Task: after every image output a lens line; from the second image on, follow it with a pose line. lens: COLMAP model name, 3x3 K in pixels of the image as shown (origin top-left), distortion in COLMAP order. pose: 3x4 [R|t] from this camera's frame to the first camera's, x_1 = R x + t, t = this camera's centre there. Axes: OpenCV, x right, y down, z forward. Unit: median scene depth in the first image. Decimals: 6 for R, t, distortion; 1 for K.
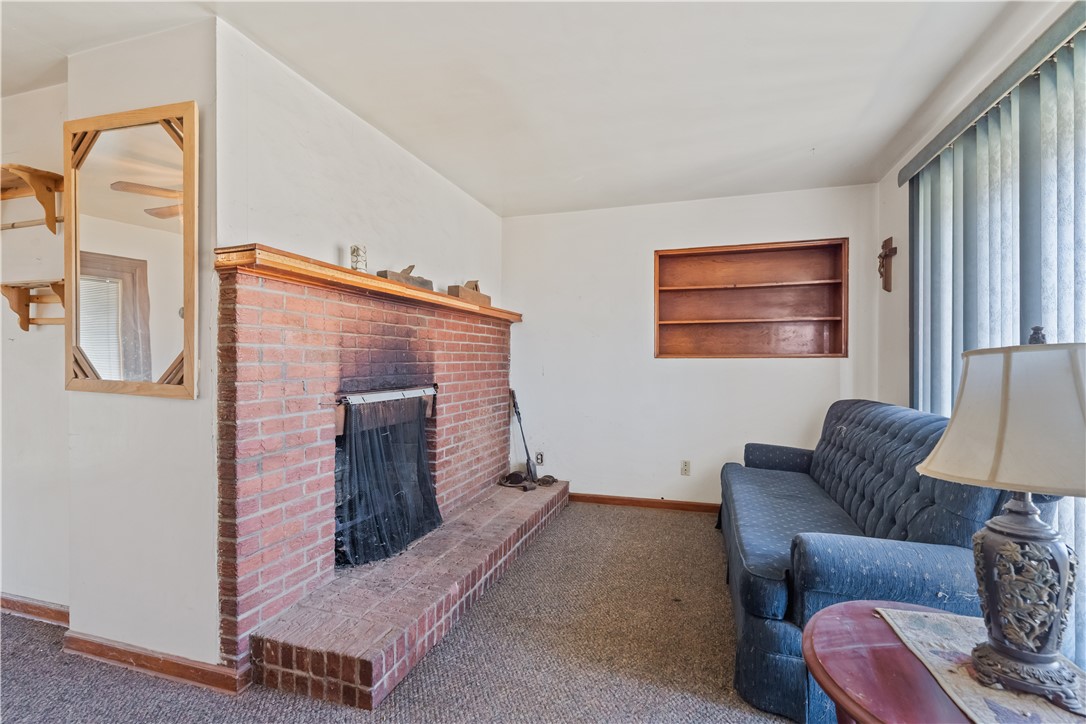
lens RADIAL K [[499.7, 0, 547.8], [0, 499.7, 364.2], [0, 0, 1]] dist [0.002063, -0.000946]
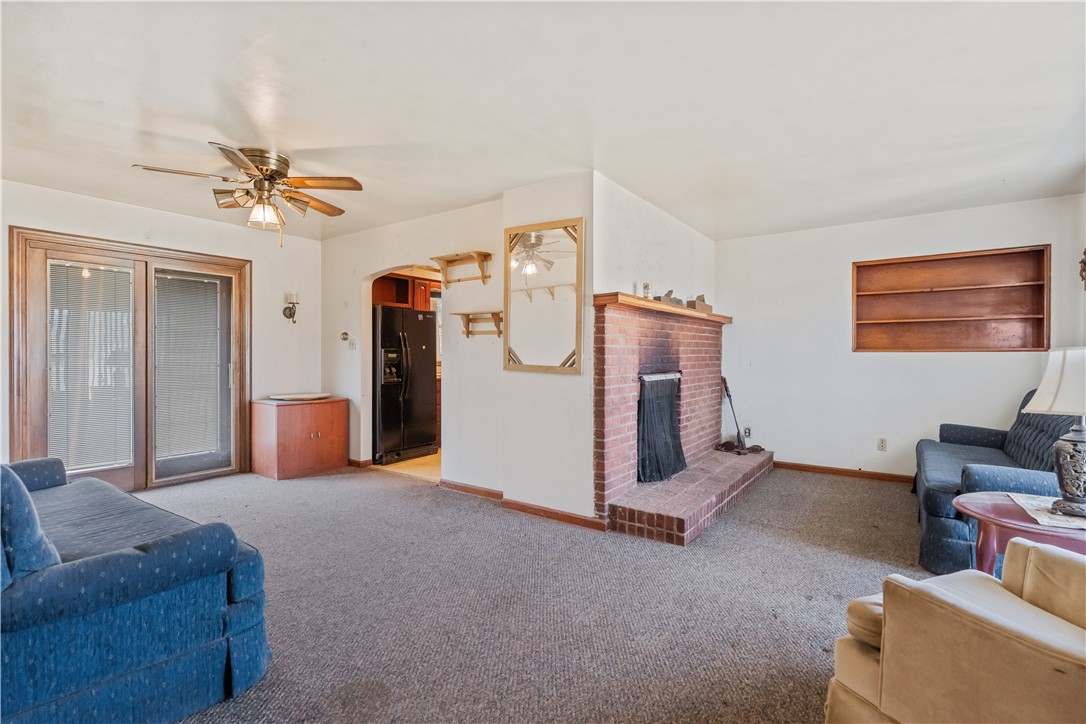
lens RADIAL K [[499.7, 0, 553.1], [0, 499.7, 355.9], [0, 0, 1]] dist [0.002063, -0.000946]
pose [[0.951926, 0.001631, -0.306323, -0.182847], [-0.002650, 0.999992, -0.002911, 0.003892], [0.306316, 0.003582, 0.951923, -0.646651]]
